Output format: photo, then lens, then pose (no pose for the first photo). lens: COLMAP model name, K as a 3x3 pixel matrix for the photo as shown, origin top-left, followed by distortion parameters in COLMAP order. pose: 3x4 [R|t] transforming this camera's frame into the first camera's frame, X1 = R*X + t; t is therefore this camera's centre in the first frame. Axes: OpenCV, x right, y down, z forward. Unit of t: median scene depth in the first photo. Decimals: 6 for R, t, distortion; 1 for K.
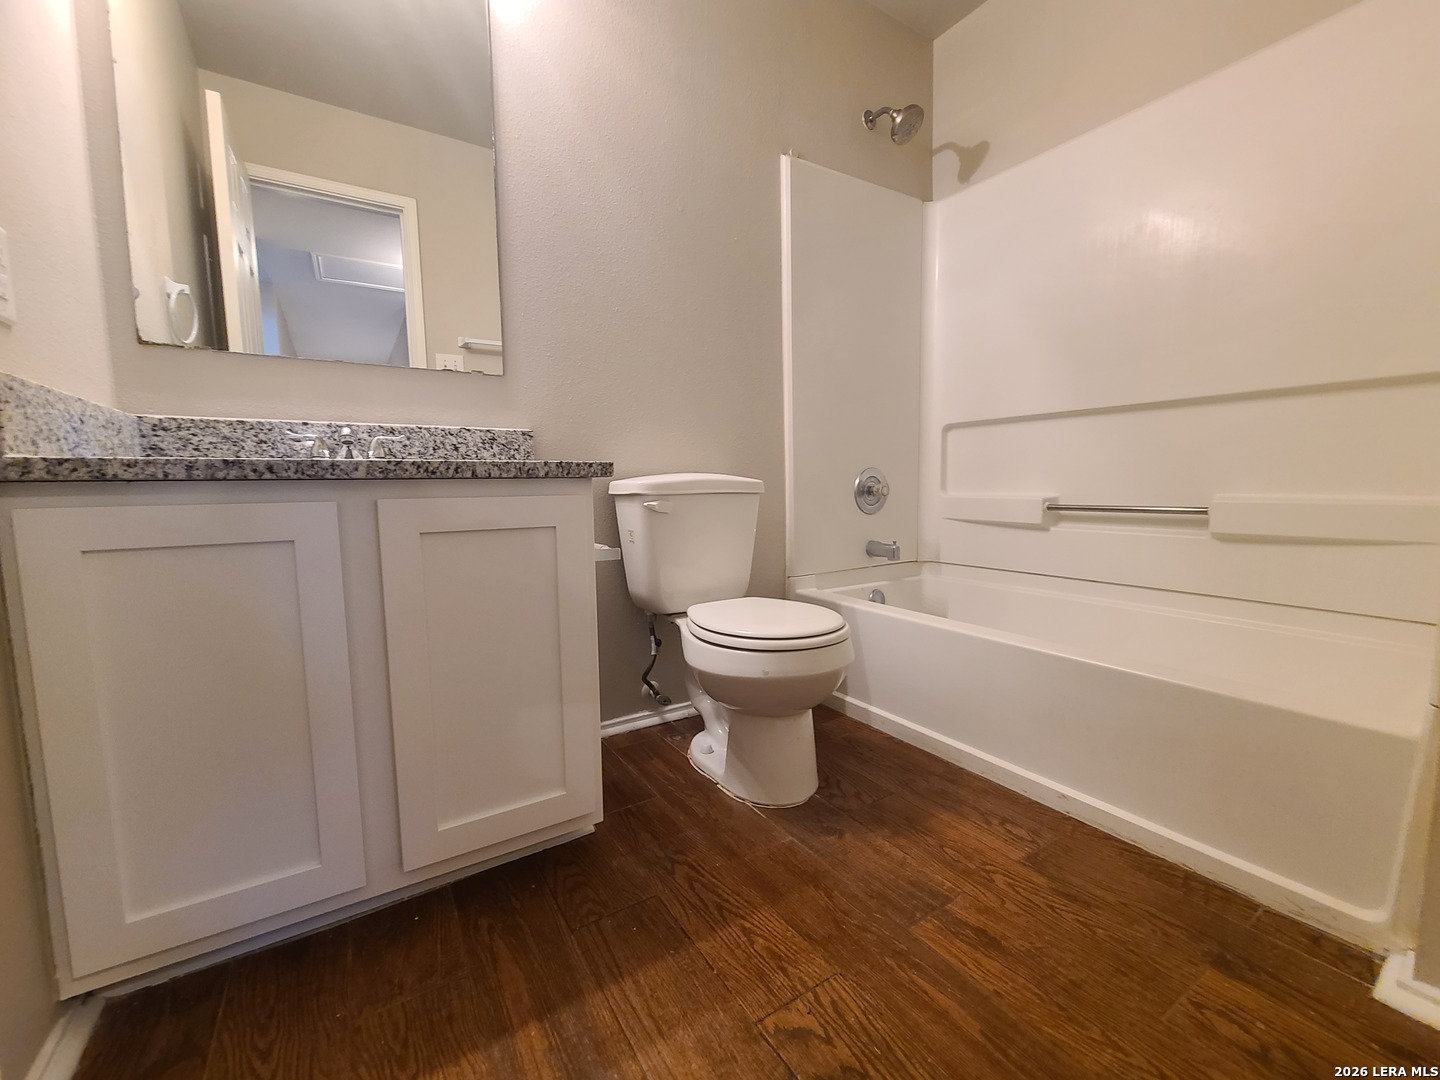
lens RADIAL K [[589.3, 0, 719.2], [0, 589.3, 540.9], [0, 0, 1]] dist [0.006401, -0.004062]
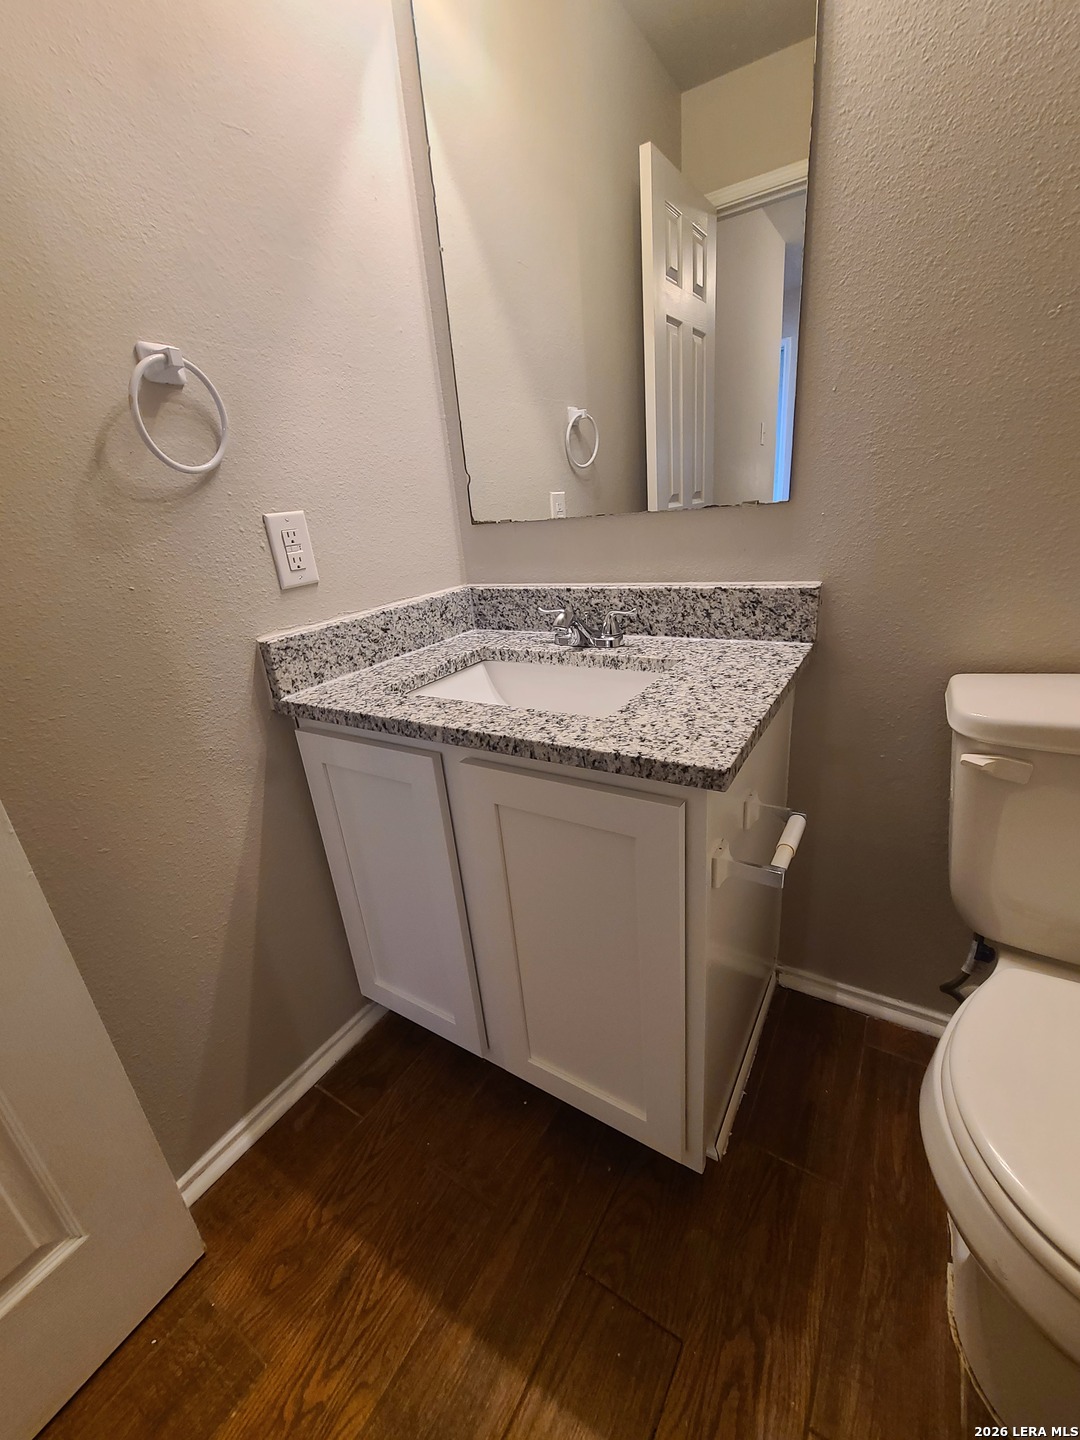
lens RADIAL K [[589.3, 0, 540.2], [0, 589.3, 720.2], [0, 0, 1]] dist [0.006401, -0.004062]
pose [[0.429054, 0.293626, -0.854223, 0.196805], [-0.005435, 0.946513, 0.322619, -0.334068], [0.903263, -0.133778, 0.407701, 0.569174]]
